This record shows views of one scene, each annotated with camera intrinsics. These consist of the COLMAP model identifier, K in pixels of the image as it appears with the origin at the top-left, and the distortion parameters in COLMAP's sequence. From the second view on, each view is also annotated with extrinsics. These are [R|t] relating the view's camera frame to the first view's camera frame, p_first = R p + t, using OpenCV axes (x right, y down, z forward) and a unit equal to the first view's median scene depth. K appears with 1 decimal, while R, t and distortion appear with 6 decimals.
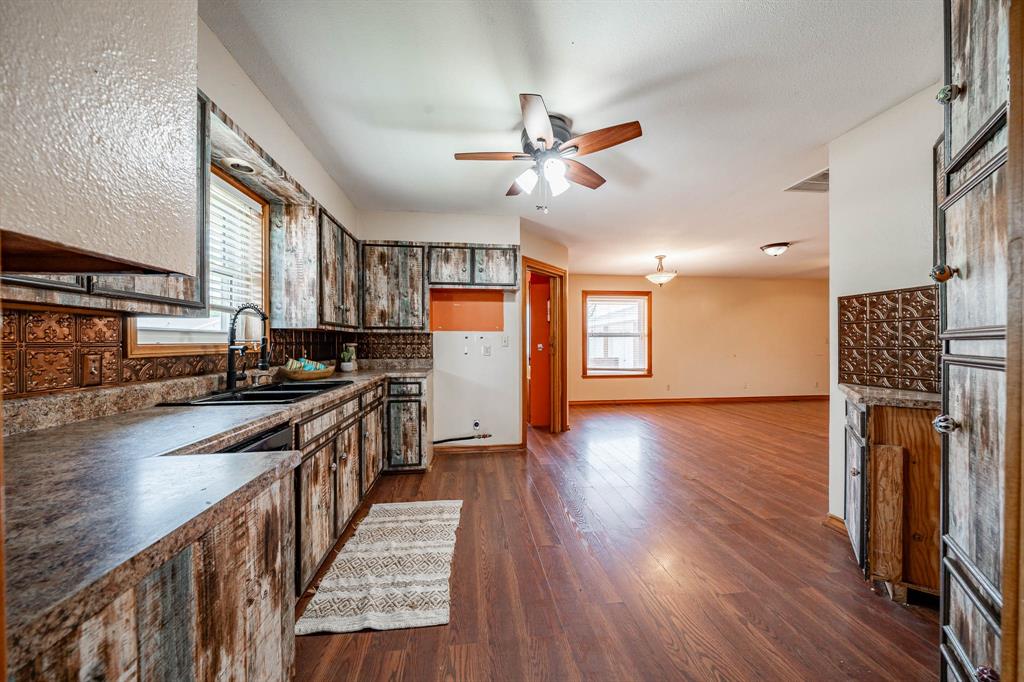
lens RADIAL K [[353.6, 0, 507.6], [0, 353.6, 343.1], [0, 0, 1]] dist [-0.001529, 0.000006]
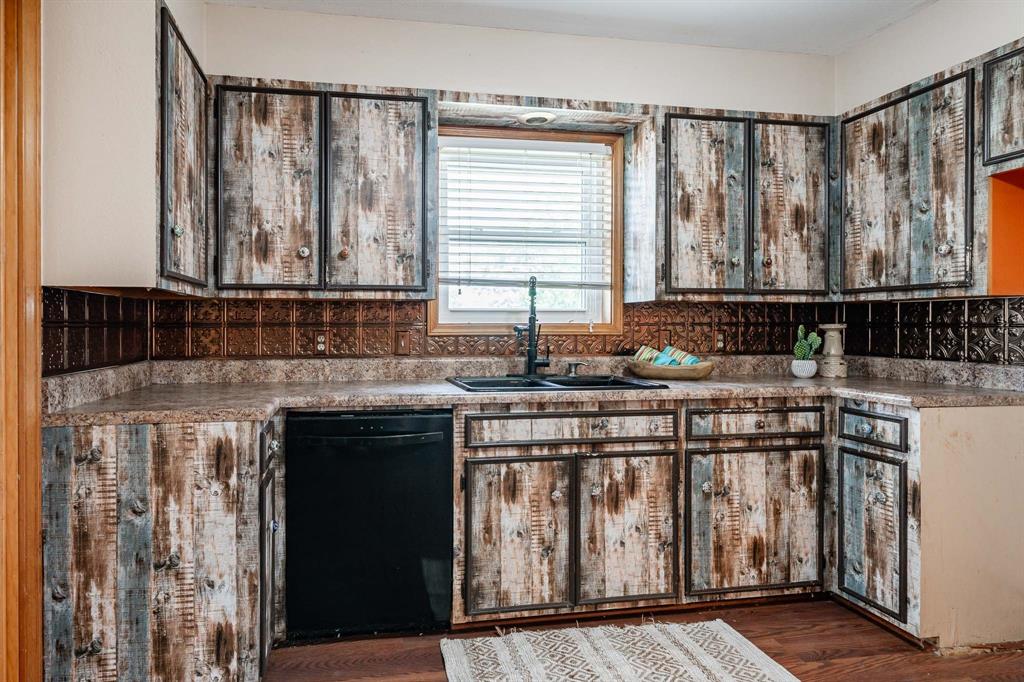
lens RADIAL K [[603.4, 0, 442.7], [0, 603.4, 321.8], [0, 0, 1]] dist [0.007224, -0.000551]
pose [[0.026274, -0.003152, -0.999650, 0.442871], [-0.001455, 0.999994, -0.003192, 0.001385], [0.999654, 0.001538, 0.026269, 0.448989]]
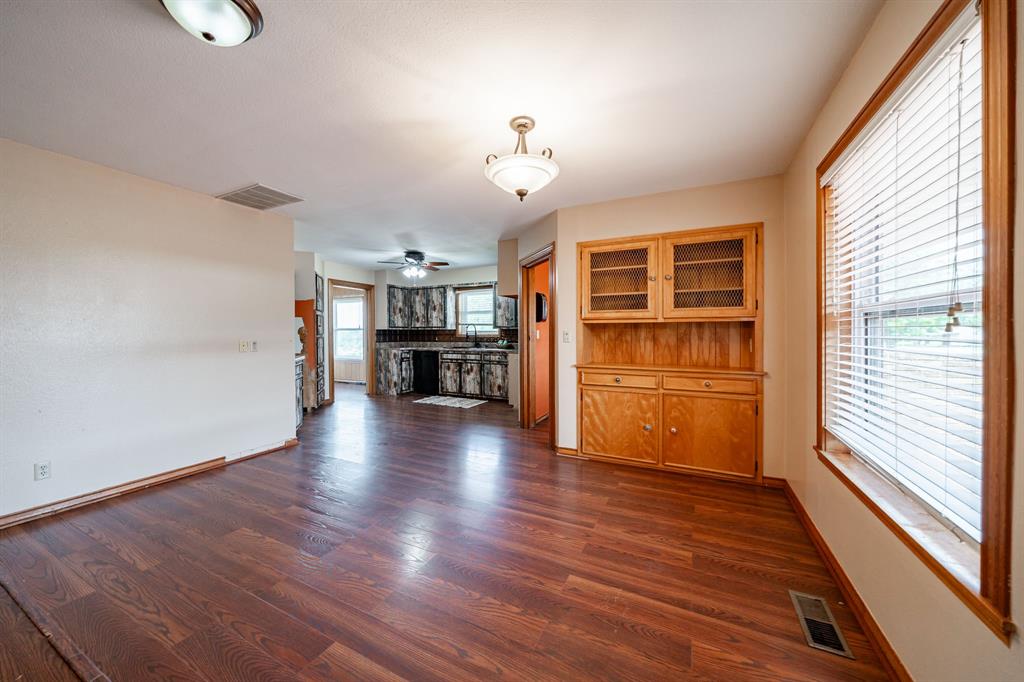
lens RADIAL K [[353.6, 0, 512.4], [0, 353.6, 337.4], [0, 0, 1]] dist [-0.001529, 0.000006]
pose [[-0.537023, 0.013307, -0.843462, 1.310377], [0.001306, 0.999887, 0.014943, -0.013691], [0.843566, 0.006923, -0.536980, 2.041522]]
